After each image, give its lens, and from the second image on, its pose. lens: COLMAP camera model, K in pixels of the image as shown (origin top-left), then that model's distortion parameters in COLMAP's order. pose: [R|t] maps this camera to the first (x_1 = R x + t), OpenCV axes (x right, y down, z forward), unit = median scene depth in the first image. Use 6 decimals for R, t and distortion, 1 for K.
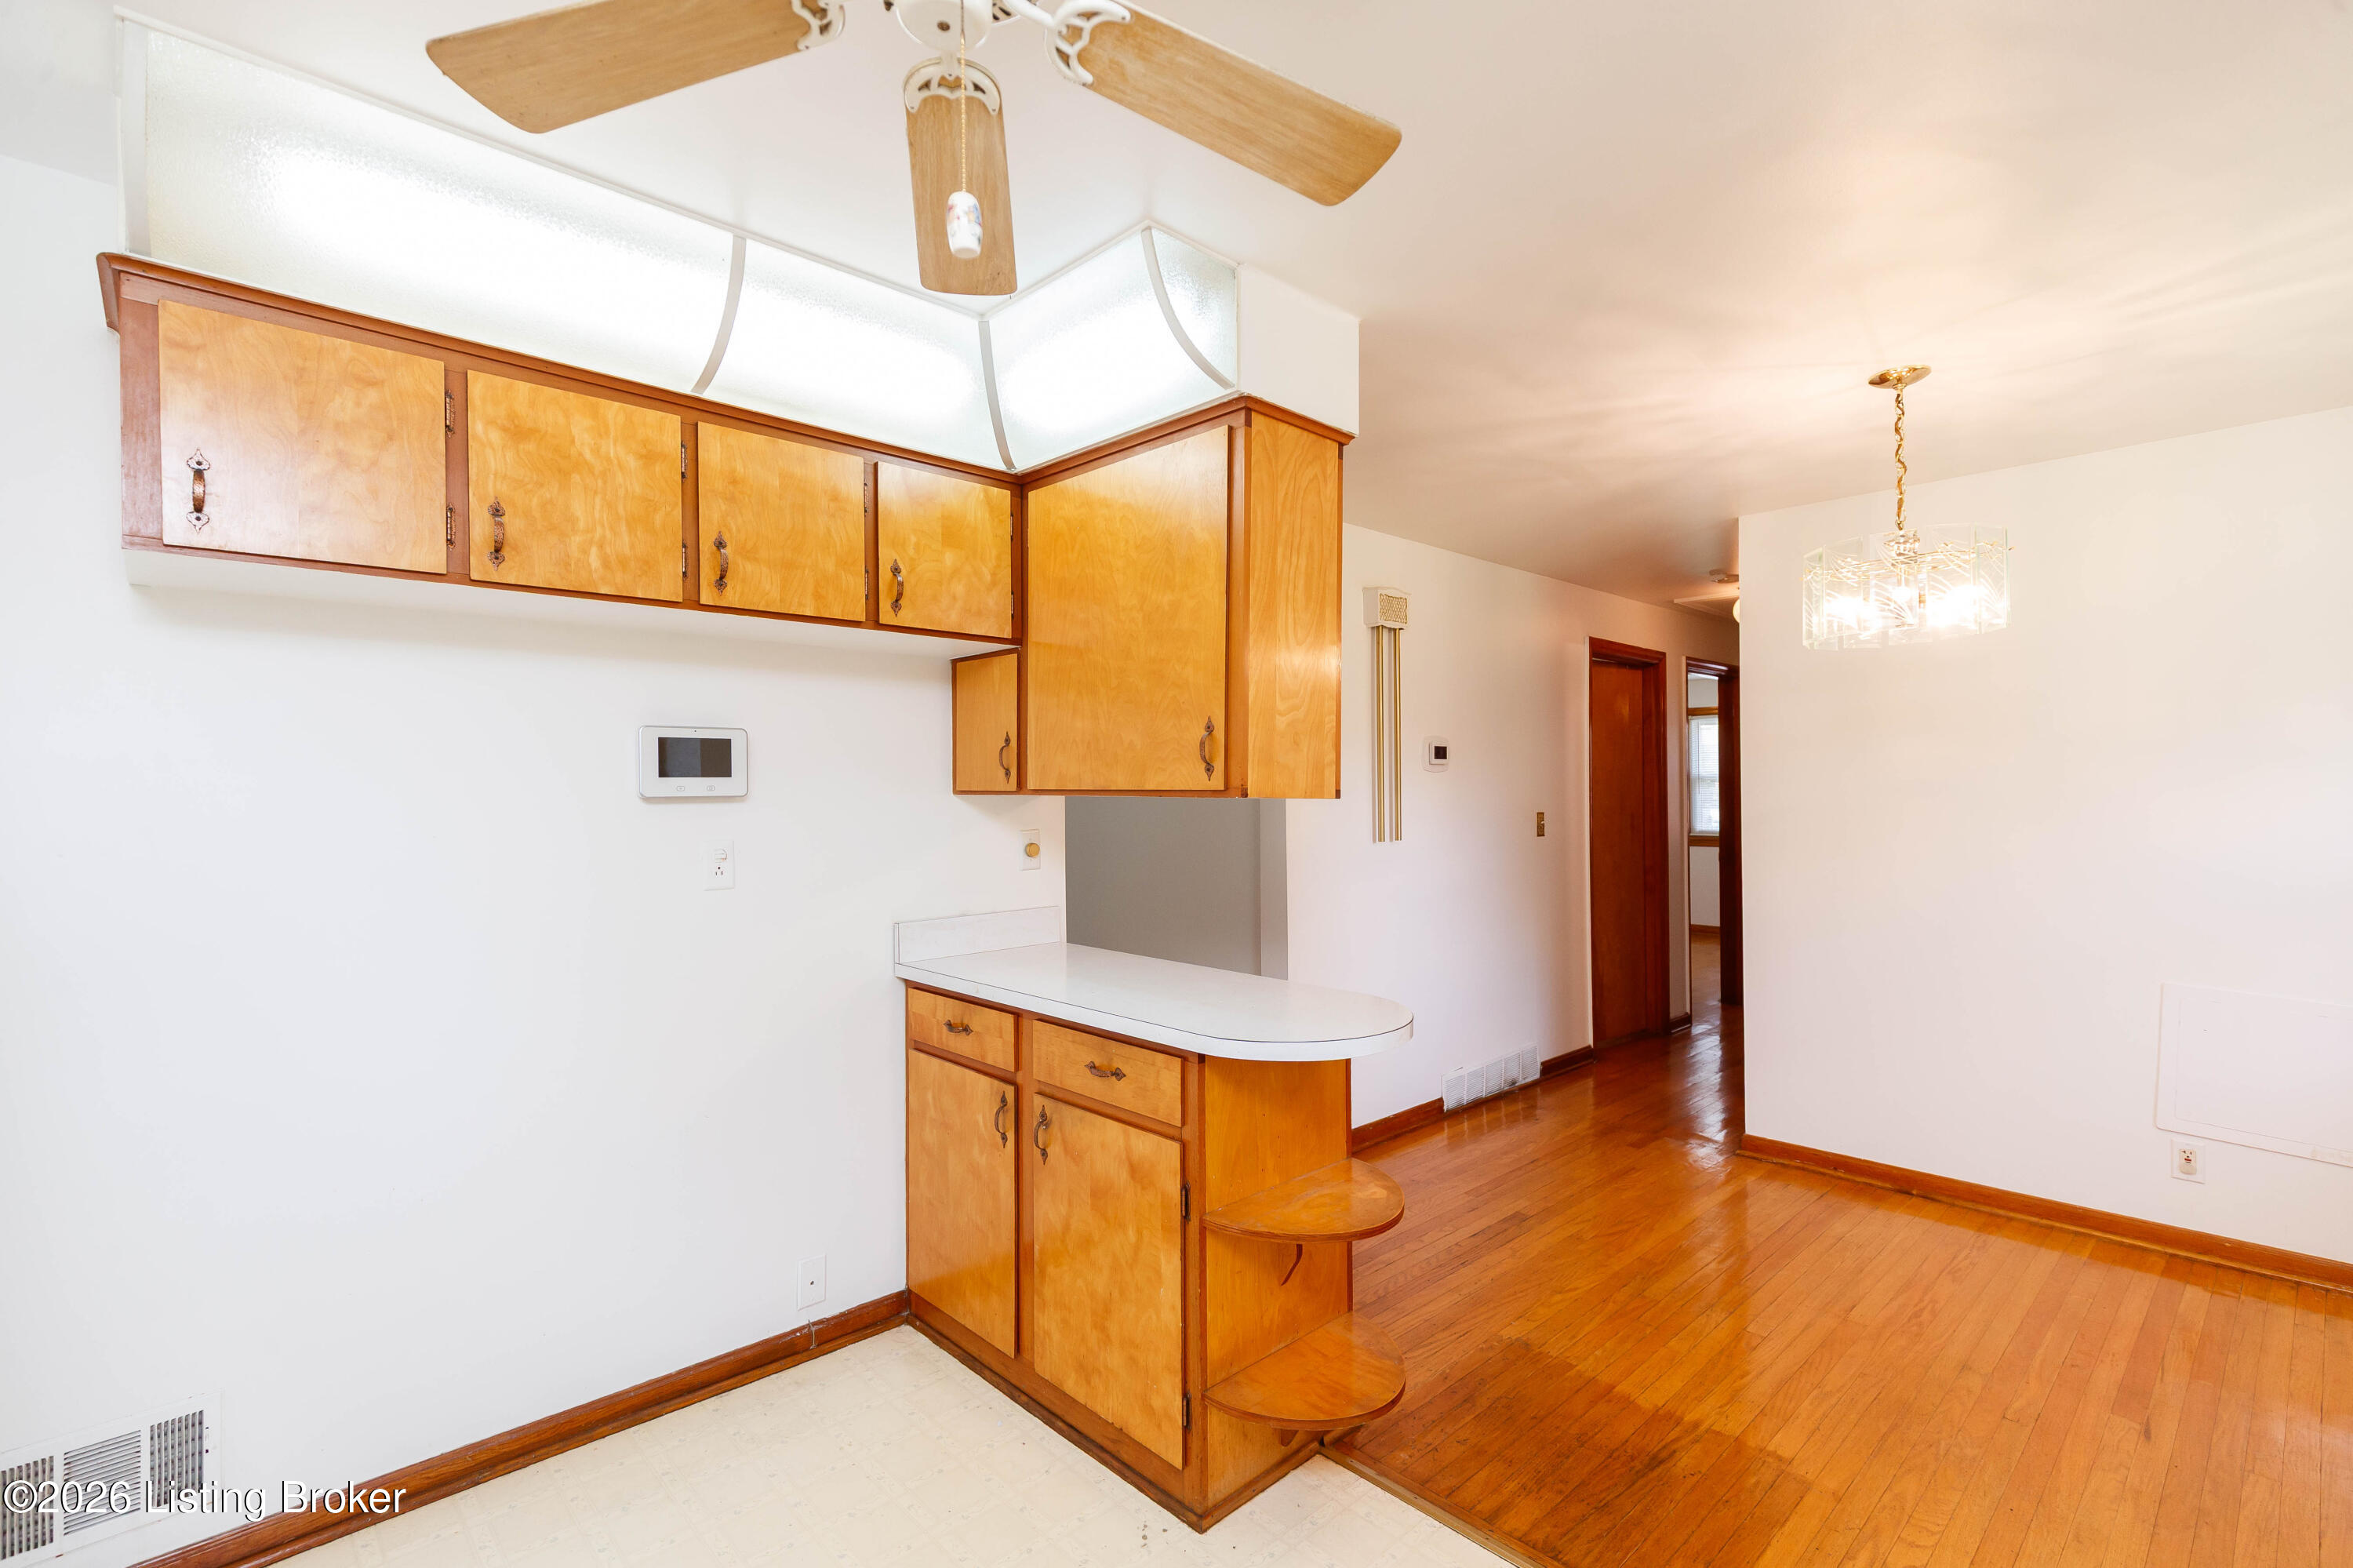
lens RADIAL K [[1068.3, 0, 1187.3], [0, 1068.3, 786.7], [0, 0, 1]] dist [0.005917, -0.001414]
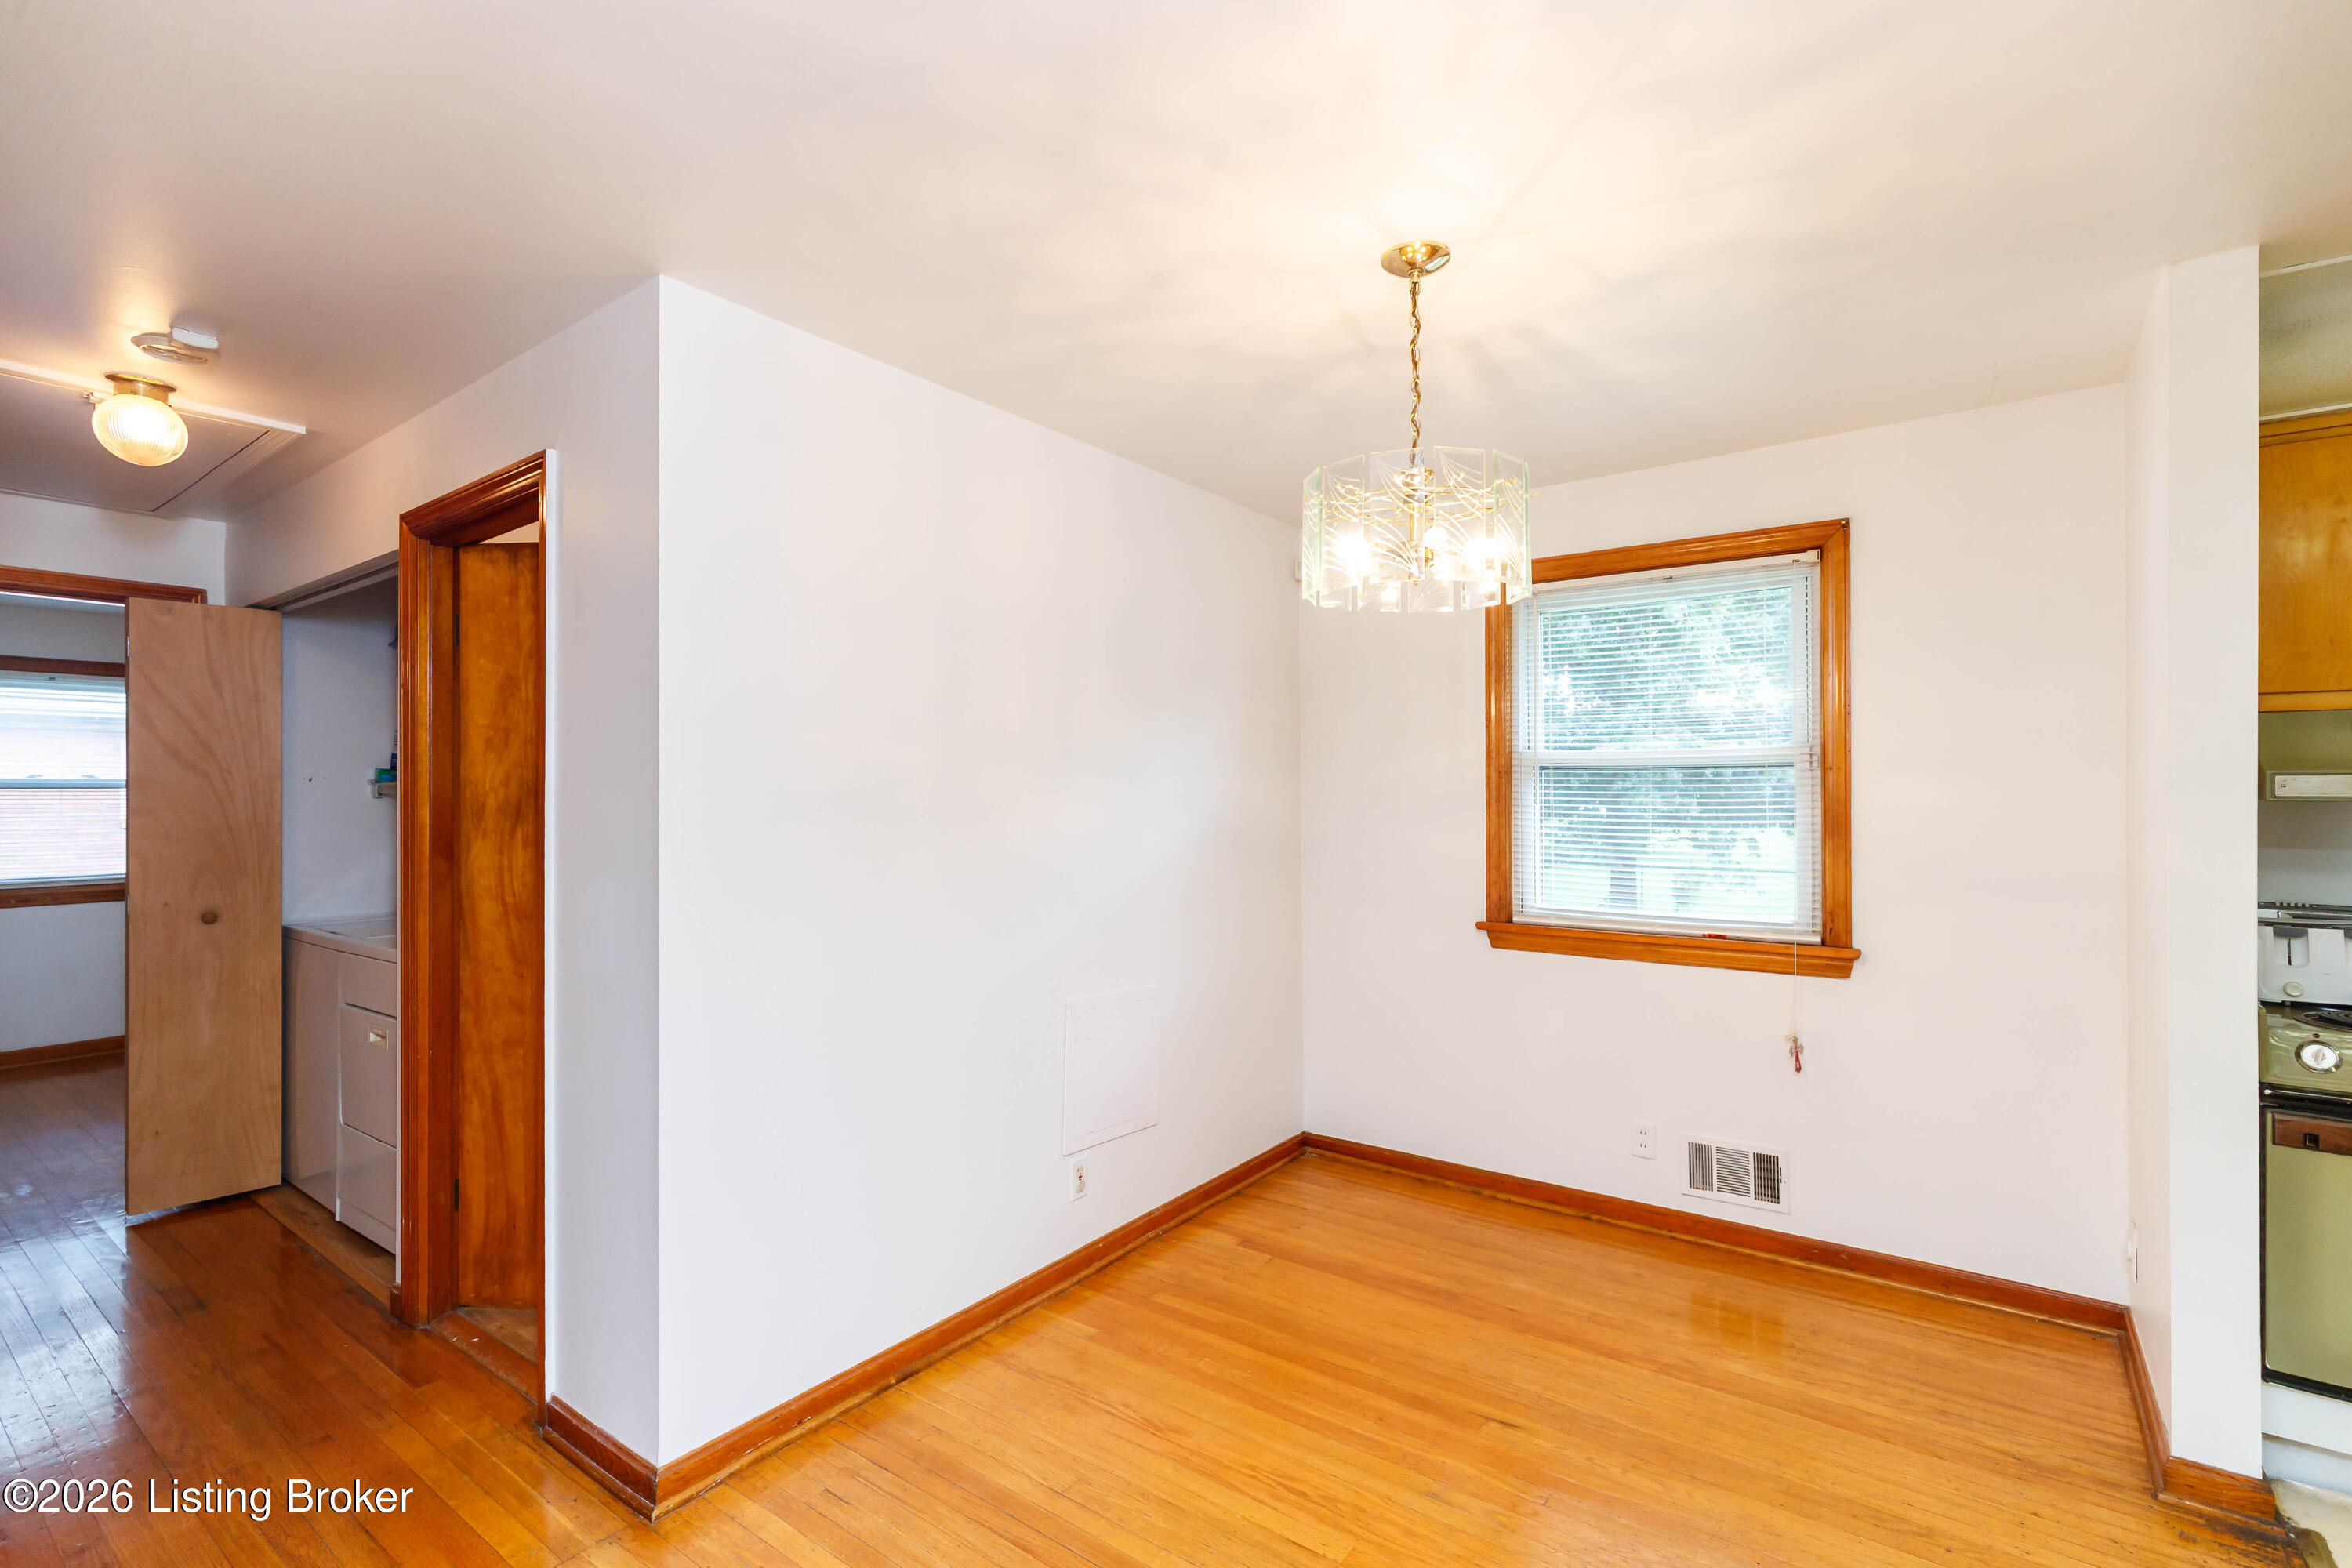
lens RADIAL K [[1067.8, 0, 1168.8], [0, 1067.8, 785.1], [0, 0, 1]] dist [0.005917, -0.001414]
pose [[-0.174172, 0.012295, 0.984639, -0.067716], [0.002660, 0.999924, -0.012015, 0.002345], [-0.984712, 0.000527, -0.174191, 1.559641]]
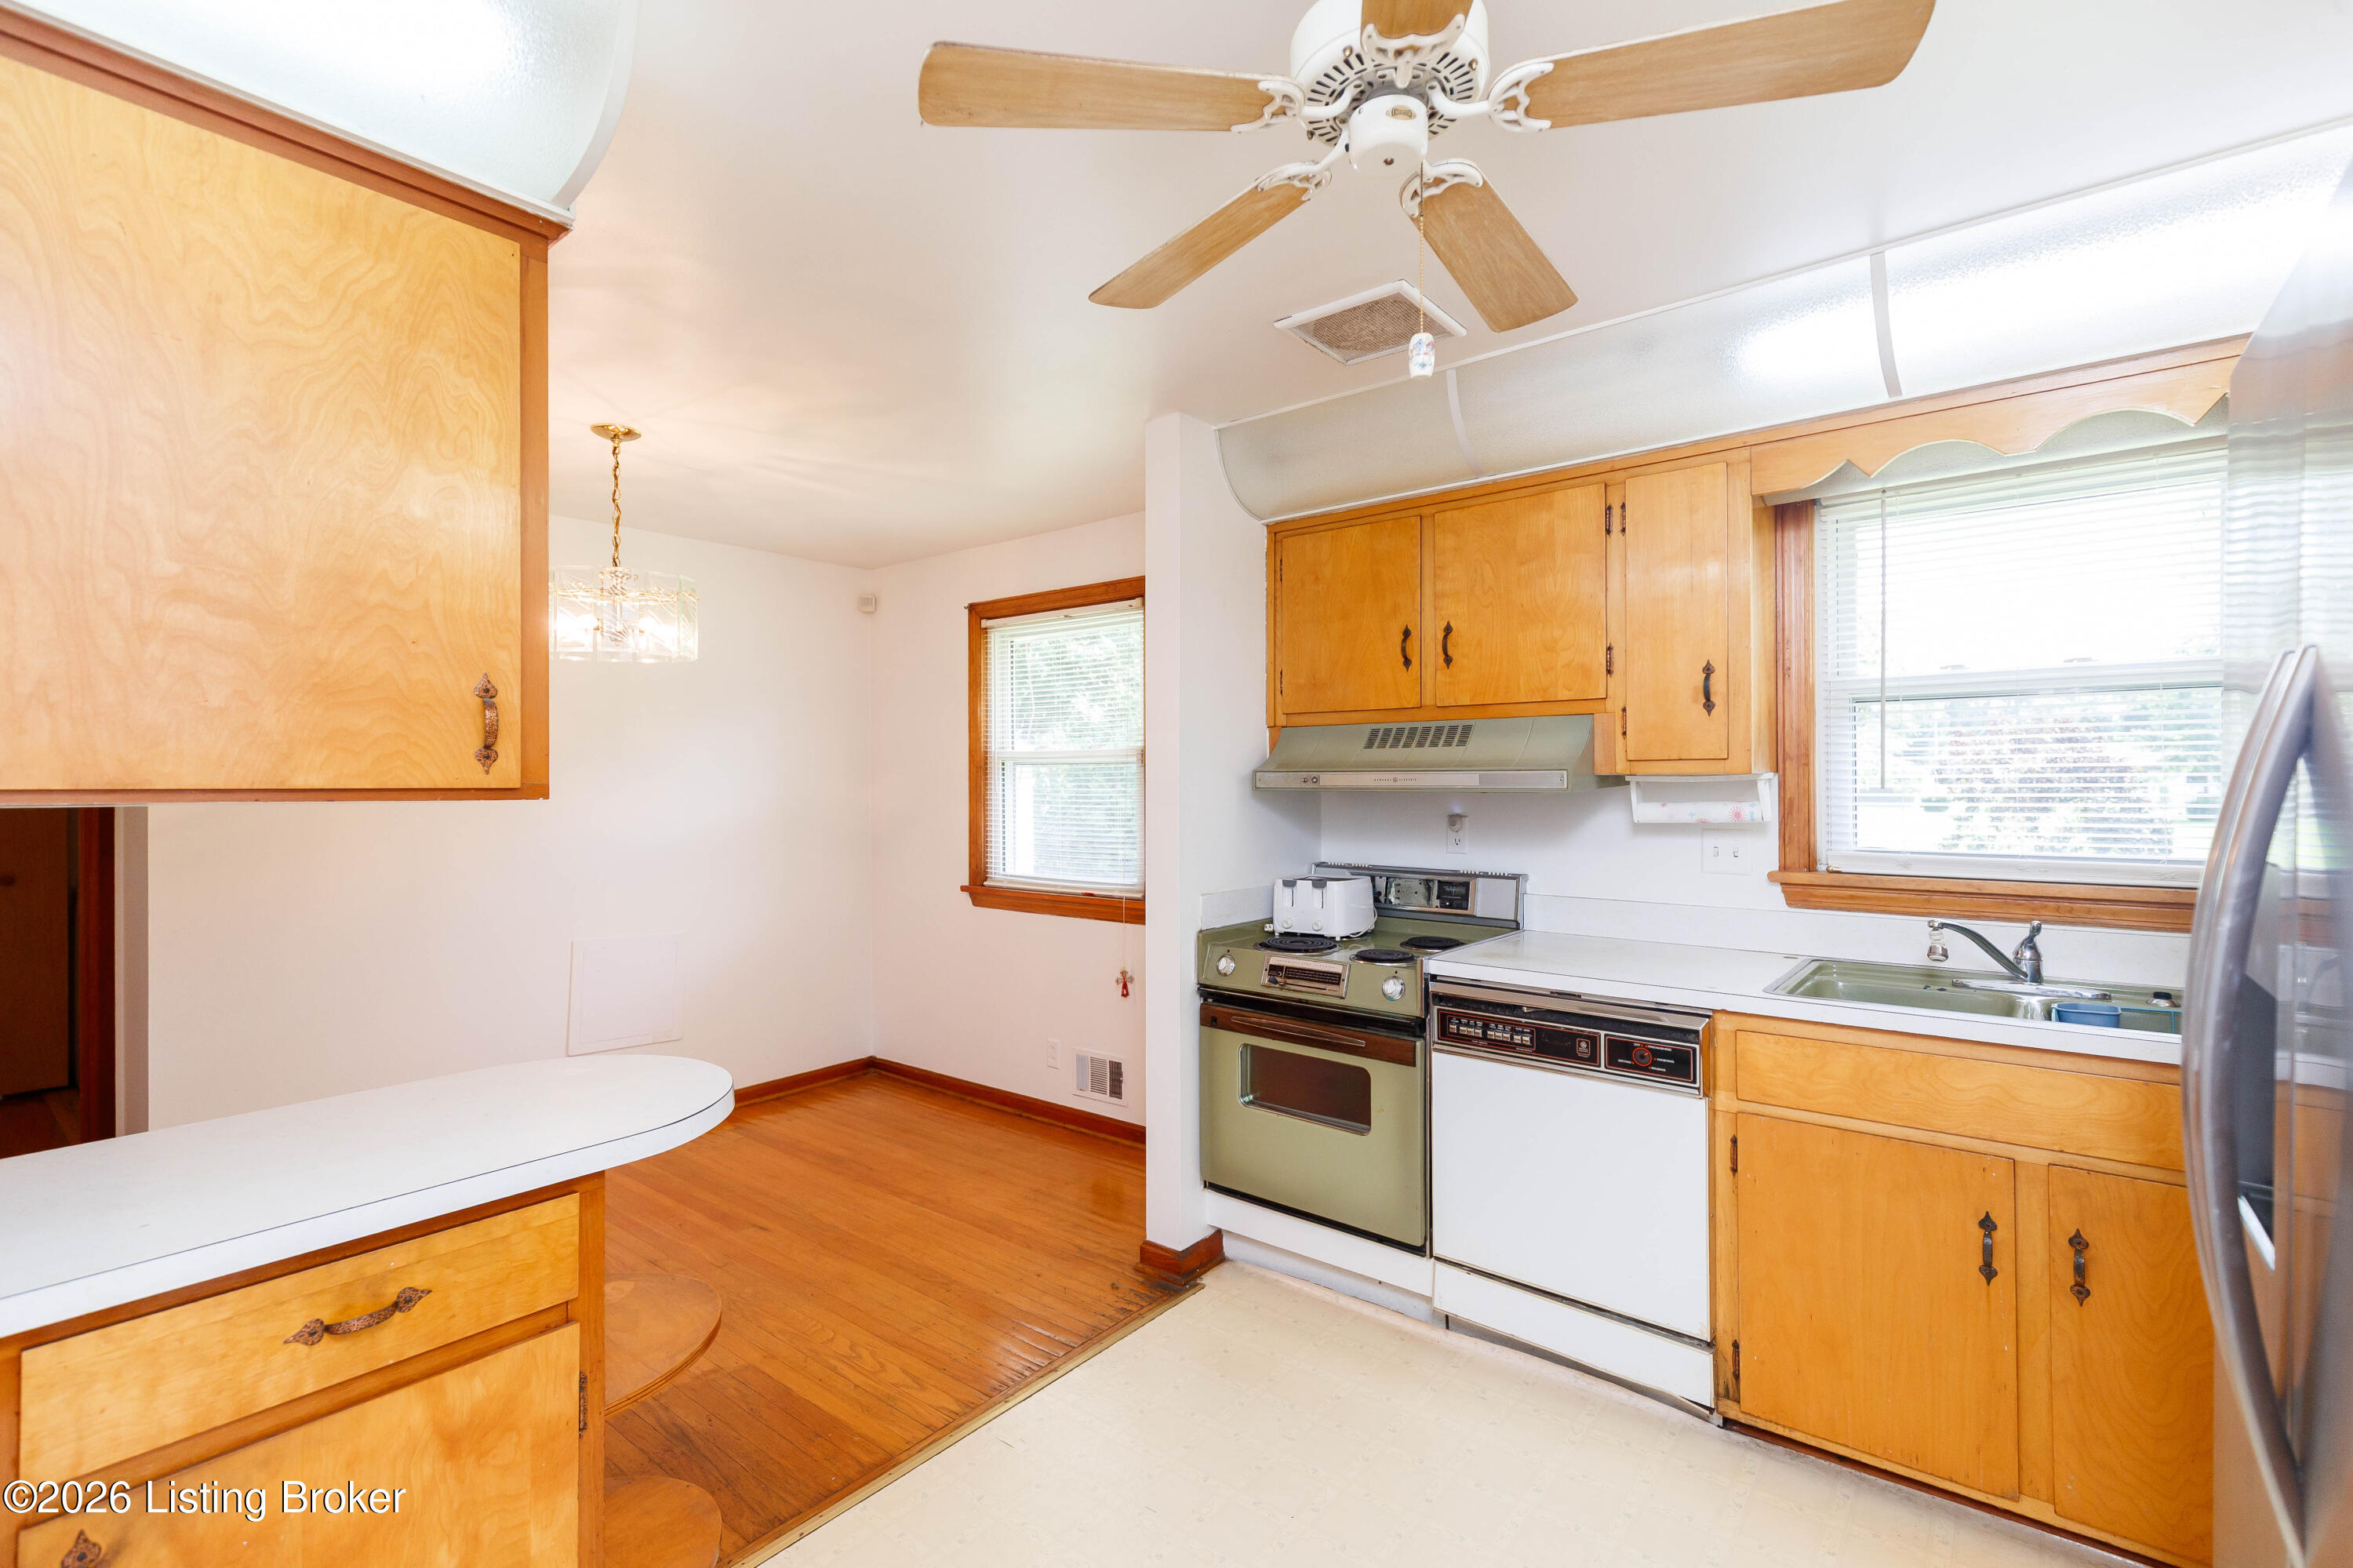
lens RADIAL K [[1068.3, 0, 1174.9], [0, 1068.3, 770.2], [0, 0, 1]] dist [0.005917, -0.001414]
pose [[-0.134697, 0.015812, 0.990761, -0.662291], [0.002784, 0.999875, -0.015579, 0.002875], [-0.990883, 0.000660, -0.134725, 0.665752]]
